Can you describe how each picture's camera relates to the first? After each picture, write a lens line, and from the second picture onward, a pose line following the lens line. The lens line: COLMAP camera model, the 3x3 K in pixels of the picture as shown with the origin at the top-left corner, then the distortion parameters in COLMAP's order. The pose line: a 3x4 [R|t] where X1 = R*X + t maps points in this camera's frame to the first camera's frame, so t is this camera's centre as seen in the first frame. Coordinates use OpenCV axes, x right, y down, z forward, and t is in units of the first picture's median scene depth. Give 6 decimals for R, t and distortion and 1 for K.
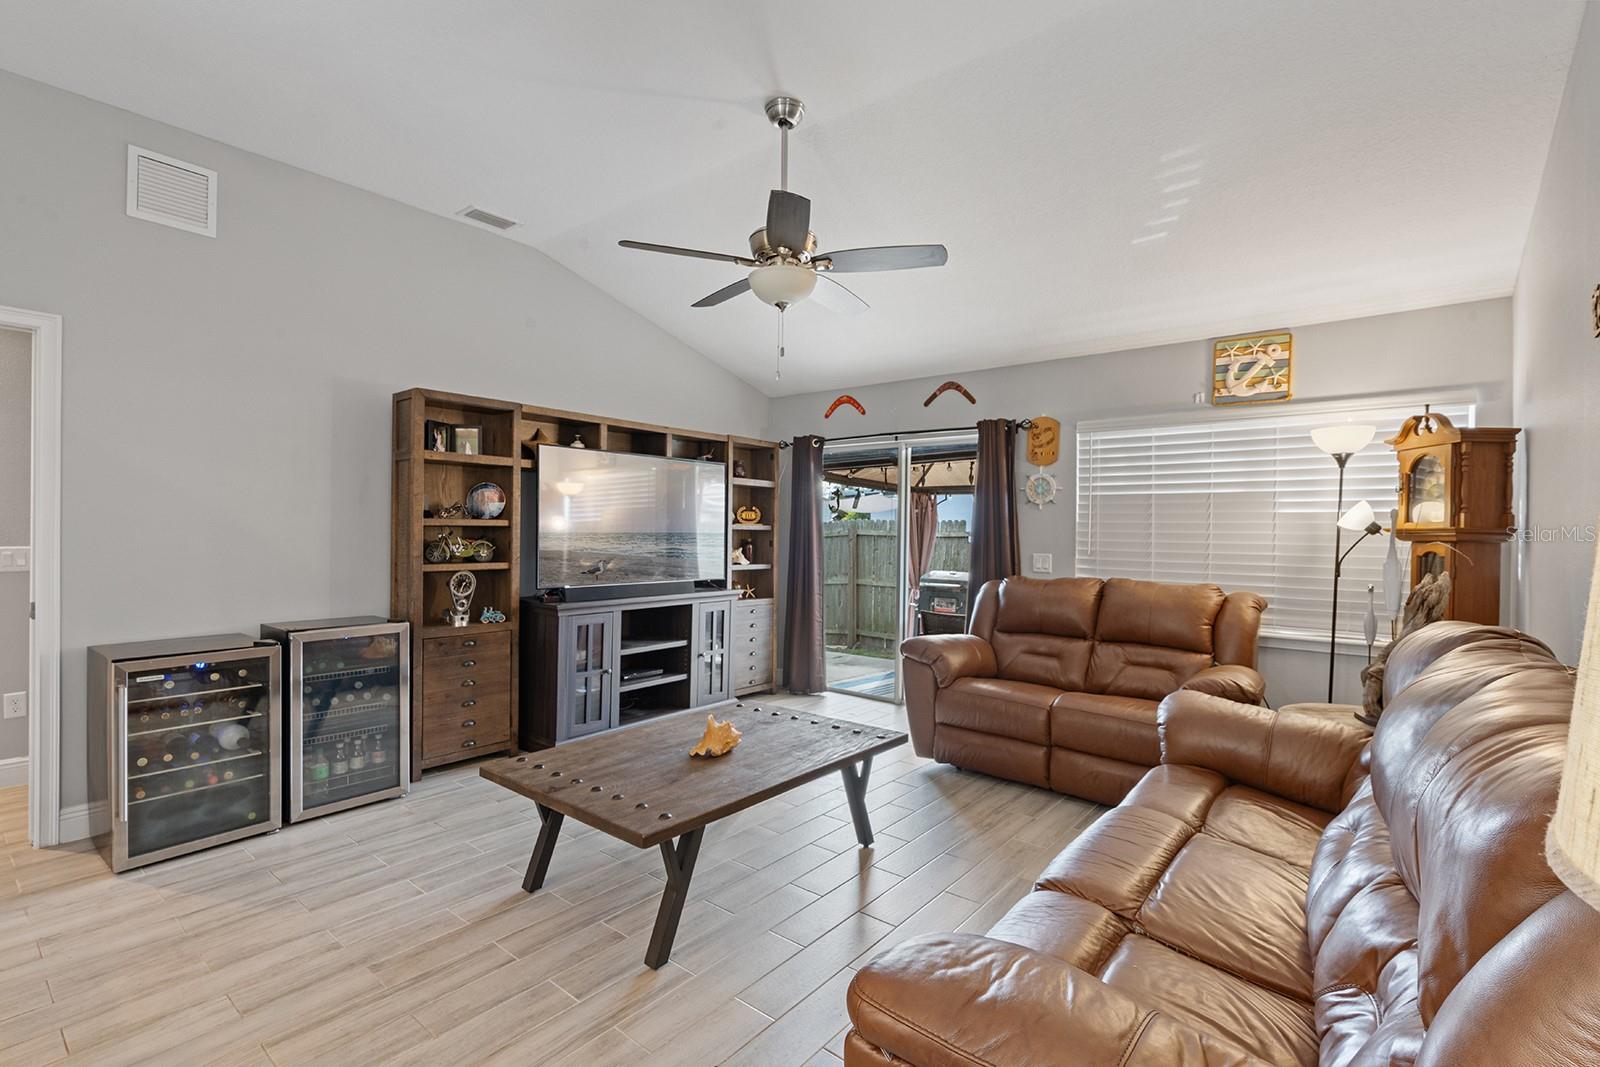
lens RADIAL K [[732.5, 0, 813.9], [0, 732.5, 539.4], [0, 0, 1]] dist [-0.000525, 0.001859]
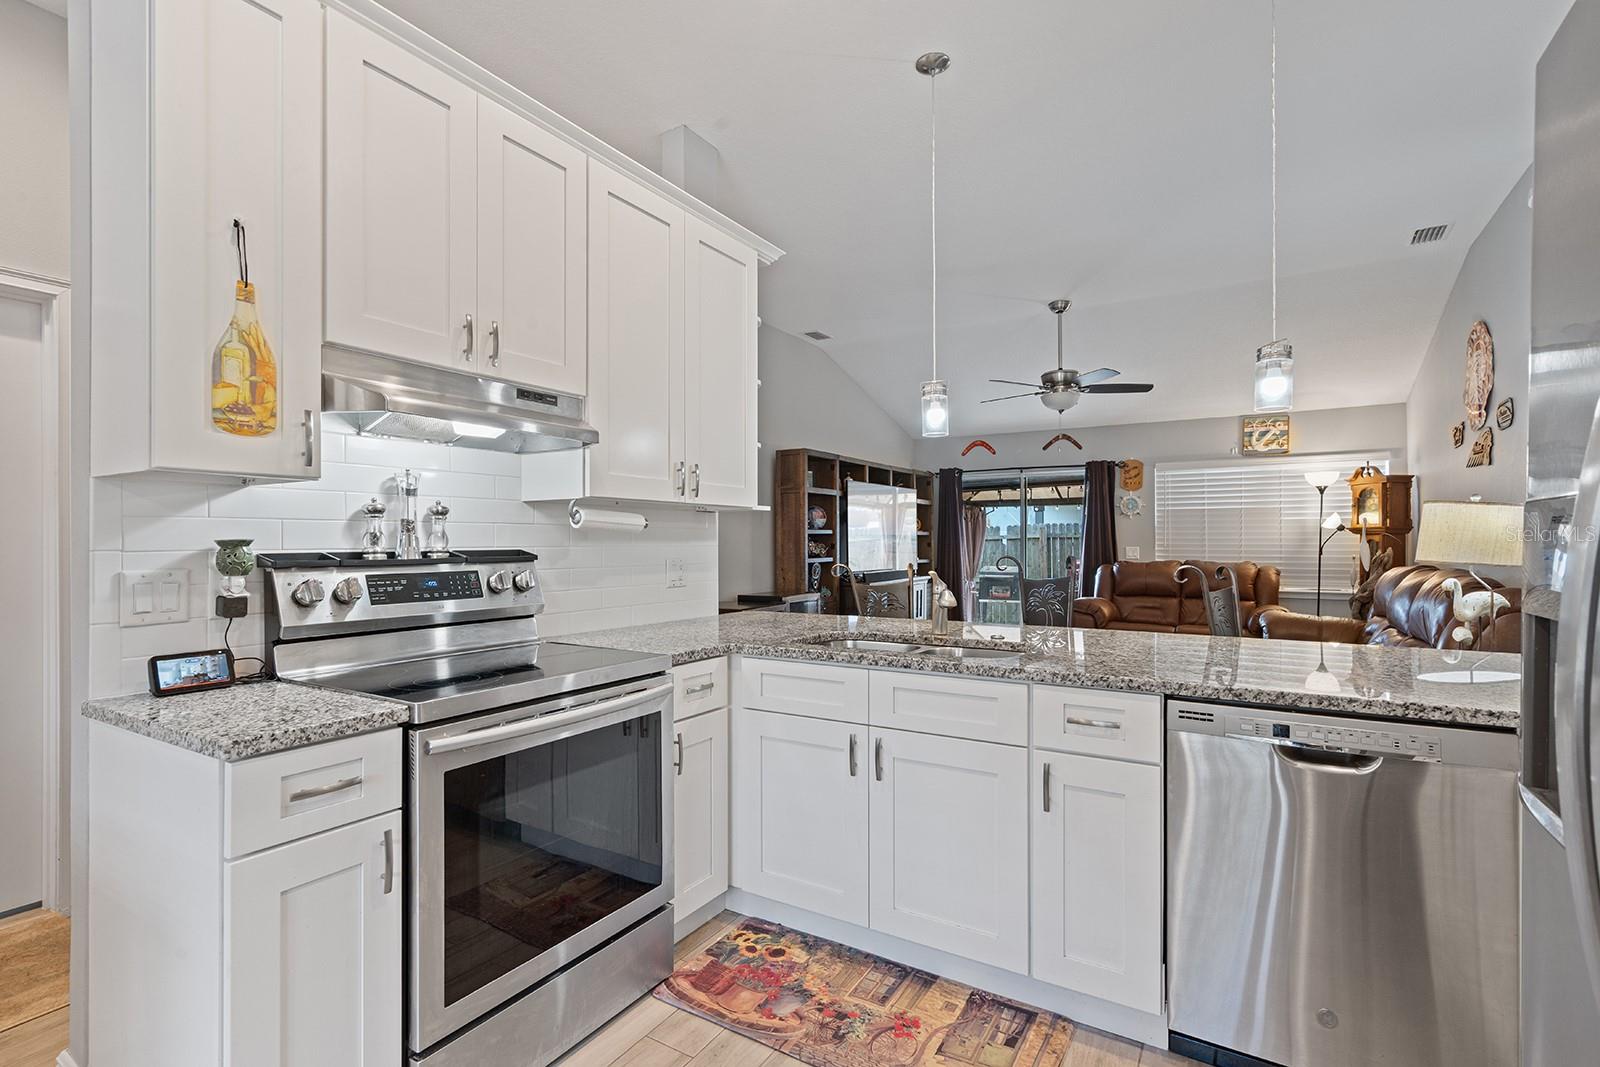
lens RADIAL K [[732.5, 0, 825.9], [0, 732.5, 543.9], [0, 0, 1]] dist [-0.000525, 0.001859]
pose [[0.989953, -0.016836, 0.140389, -0.654925], [0.017410, 0.999844, -0.002861, 0.007182], [-0.140319, 0.005276, 0.990092, -0.538397]]
